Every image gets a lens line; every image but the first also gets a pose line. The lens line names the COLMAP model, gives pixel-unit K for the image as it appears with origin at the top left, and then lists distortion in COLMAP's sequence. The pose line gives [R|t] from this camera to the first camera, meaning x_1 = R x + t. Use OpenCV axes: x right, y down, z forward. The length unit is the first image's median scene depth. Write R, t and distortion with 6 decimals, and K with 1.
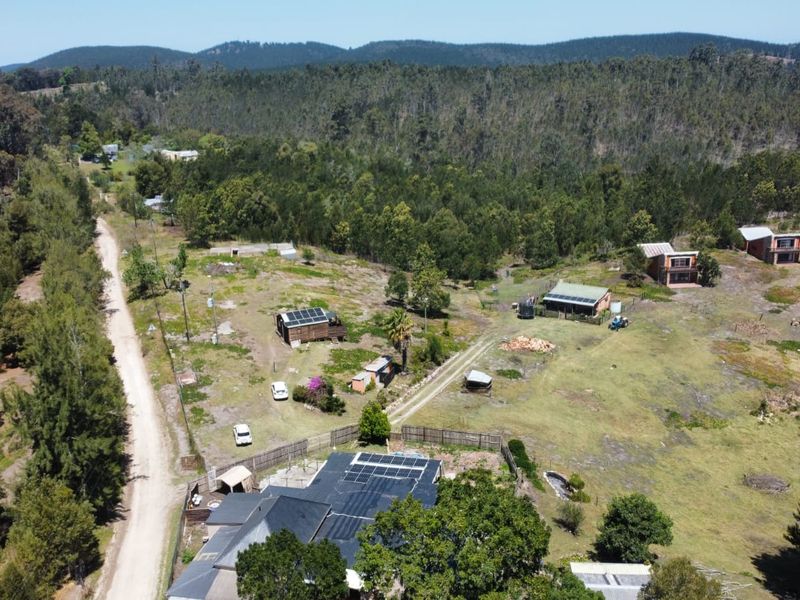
lens RADIAL K [[804.2, 0, 396.2], [0, 804.2, 298.5], [0, 0, 1]] dist [-0.002900, 0.000000]
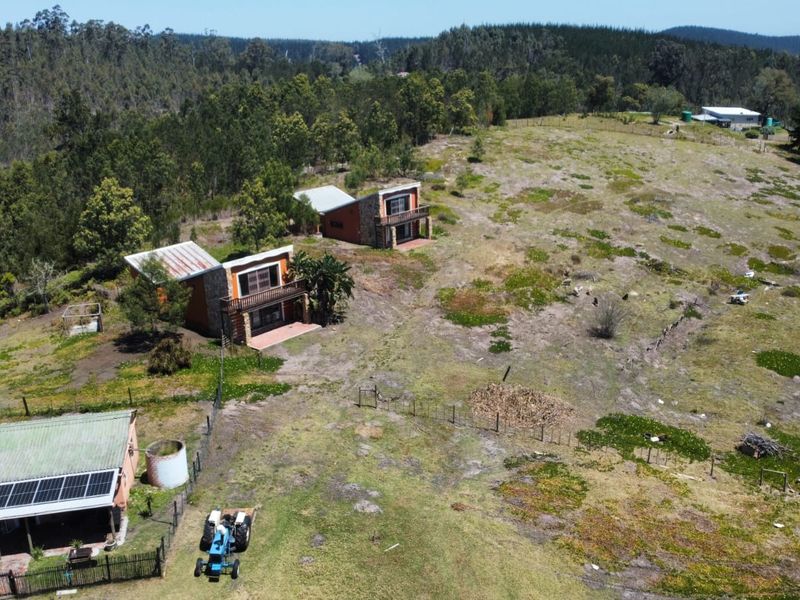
lens RADIAL K [[804.2, 0, 396.2], [0, 804.2, 286.4], [0, 0, 1]] dist [-0.002900, 0.000000]
pose [[0.719308, -0.197118, 0.666139, 0.134980], [0.215482, 0.974912, 0.055806, -0.049249], [-0.660427, 0.103399, 0.743737, 0.656761]]
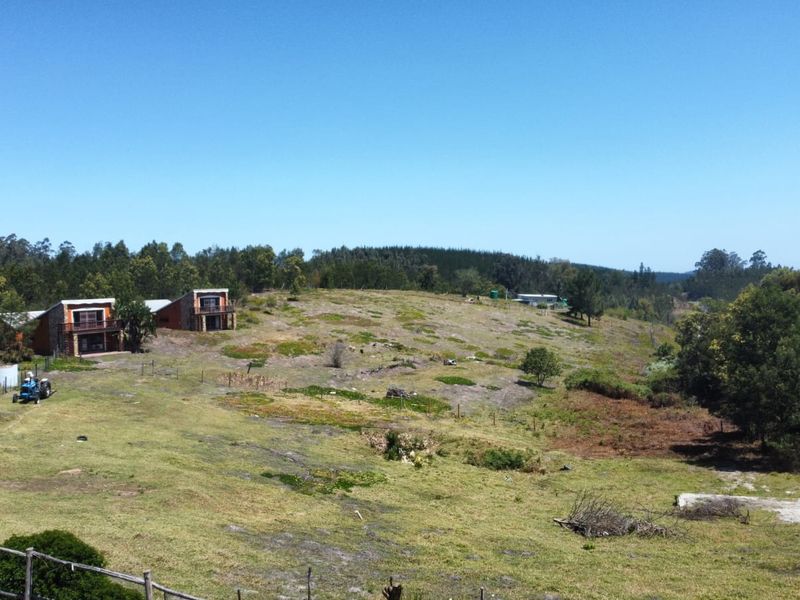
lens RADIAL K [[804.2, 0, 397.8], [0, 804.2, 296.2], [0, 0, 1]] dist [-0.002900, 0.000000]
pose [[0.631497, -0.004735, 0.775364, 0.040791], [0.232747, 0.955025, -0.183729, 0.100155], [-0.739622, 0.296488, 0.604197, 0.472567]]
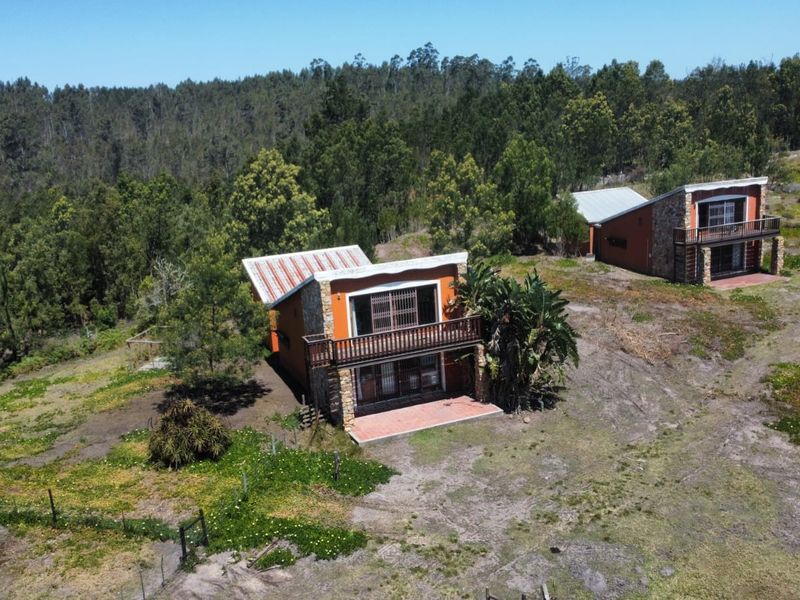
lens RADIAL K [[804.2, 0, 404.0], [0, 804.2, 295.2], [0, 0, 1]] dist [-0.002900, 0.000000]
pose [[0.947601, -0.096344, 0.304582, 0.289541], [0.121053, 0.990628, -0.063263, -0.034788], [-0.295632, 0.096818, 0.950383, 0.791999]]
